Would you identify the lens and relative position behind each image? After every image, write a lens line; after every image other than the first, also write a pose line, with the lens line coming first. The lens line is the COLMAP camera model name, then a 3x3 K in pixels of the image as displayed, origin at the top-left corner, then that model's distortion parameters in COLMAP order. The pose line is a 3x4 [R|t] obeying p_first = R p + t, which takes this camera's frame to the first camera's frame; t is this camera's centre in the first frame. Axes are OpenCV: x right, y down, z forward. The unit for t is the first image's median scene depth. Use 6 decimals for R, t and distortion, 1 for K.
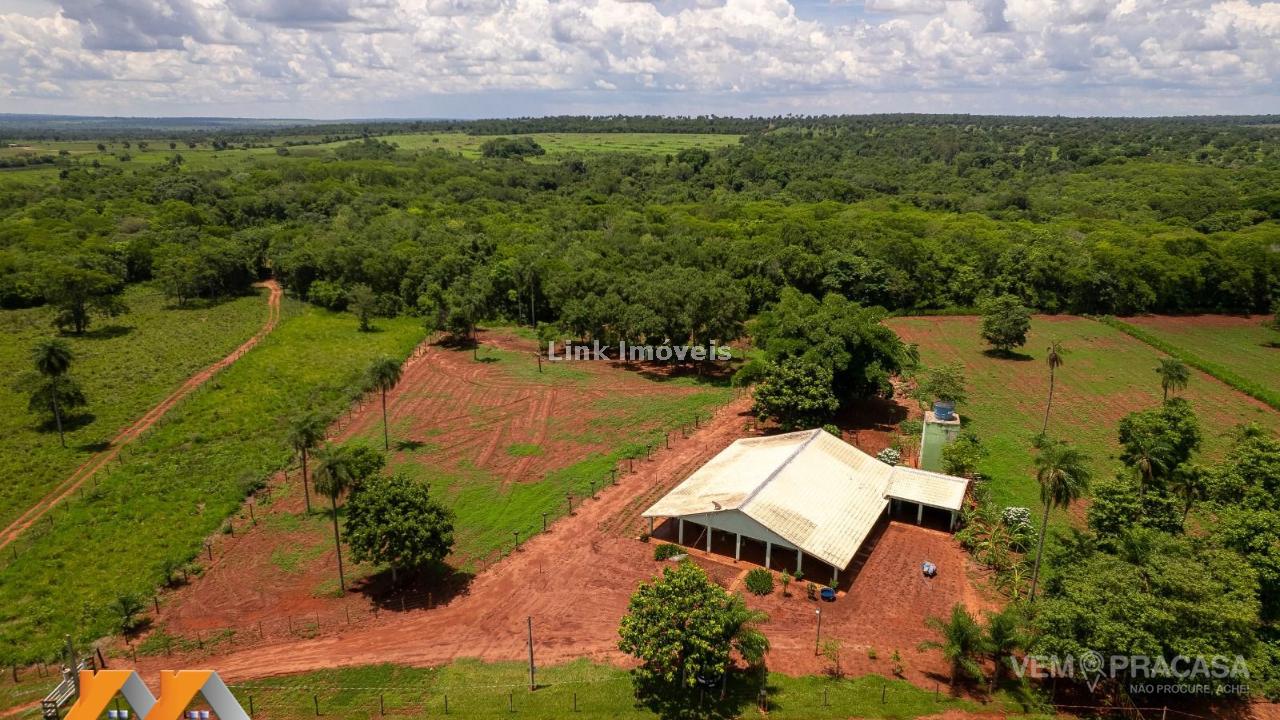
lens RADIAL K [[819.1, 0, 642.8], [0, 819.1, 359.4], [0, 0, 1]] dist [-0.059836, 0.056449]
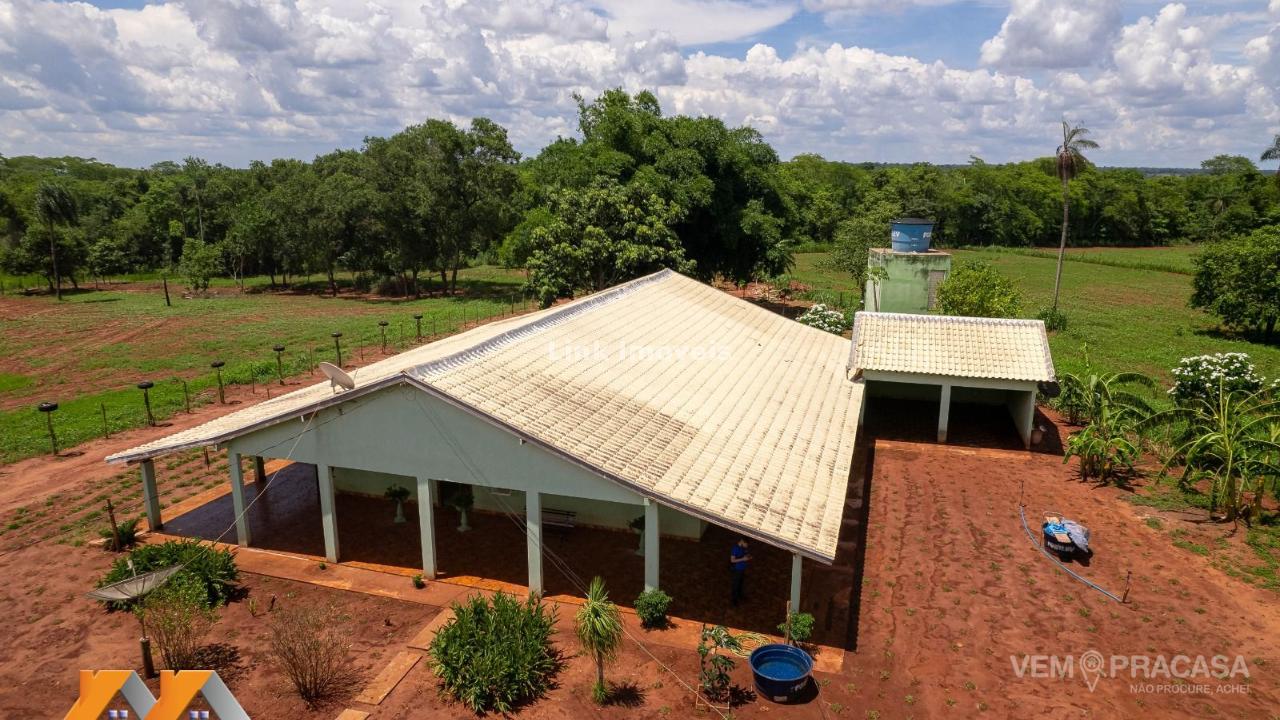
lens RADIAL K [[819.1, 0, 642.8], [0, 819.1, 359.4], [0, 0, 1]] dist [-0.059836, 0.056449]
pose [[0.974434, -0.050558, 0.218909, 0.119227], [0.064203, 0.996383, -0.055667, 0.177022], [-0.215303, 0.068299, 0.974156, 0.653133]]
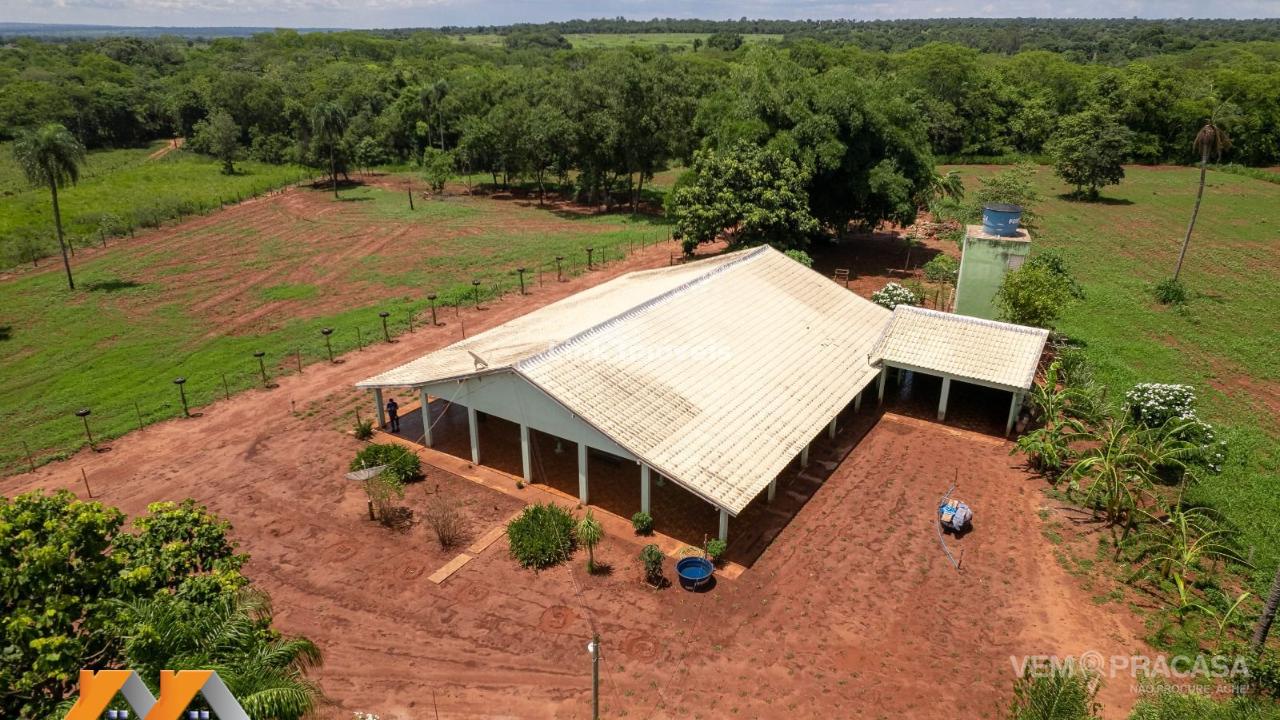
lens RADIAL K [[819.1, 0, 642.8], [0, 819.1, 359.4], [0, 0, 1]] dist [-0.059836, 0.056449]
pose [[0.998623, 0.018347, -0.049142, 0.185108], [-0.013364, 0.994911, 0.099867, 0.120807], [0.050724, -0.099073, 0.993787, 0.511393]]
